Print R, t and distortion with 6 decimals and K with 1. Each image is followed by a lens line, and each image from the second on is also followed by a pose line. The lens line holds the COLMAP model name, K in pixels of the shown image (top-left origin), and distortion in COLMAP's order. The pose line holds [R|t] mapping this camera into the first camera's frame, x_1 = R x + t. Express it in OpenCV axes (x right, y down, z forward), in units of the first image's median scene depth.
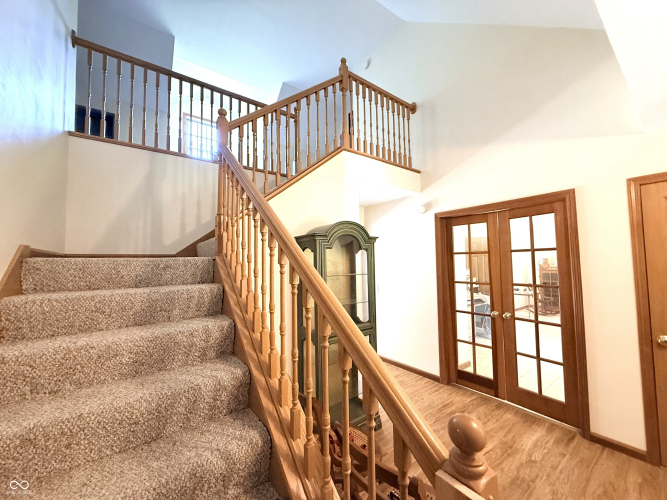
lens RADIAL K [[265.0, 0, 333.0], [0, 265.0, 252.9], [0, 0, 1]] dist [0.001164, -0.000618]
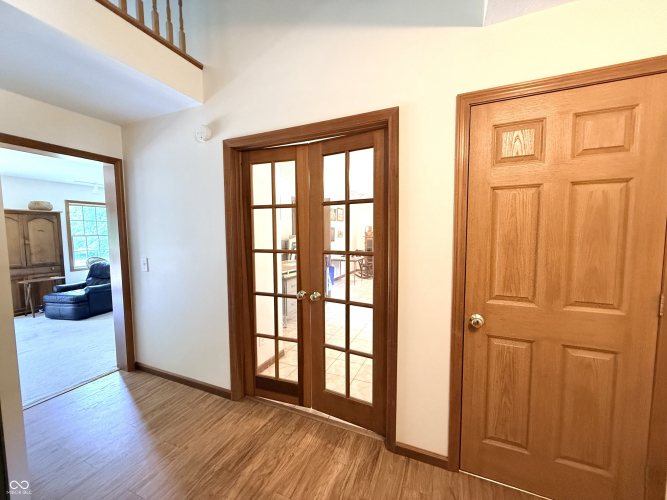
lens RADIAL K [[265.0, 0, 333.7], [0, 265.0, 254.5], [0, 0, 1]] dist [0.001164, -0.000618]
pose [[0.858036, -0.027443, 0.512856, 0.335693], [-0.032644, 0.993638, 0.107786, 0.047731], [-0.512552, -0.109226, 0.851681, 0.380892]]
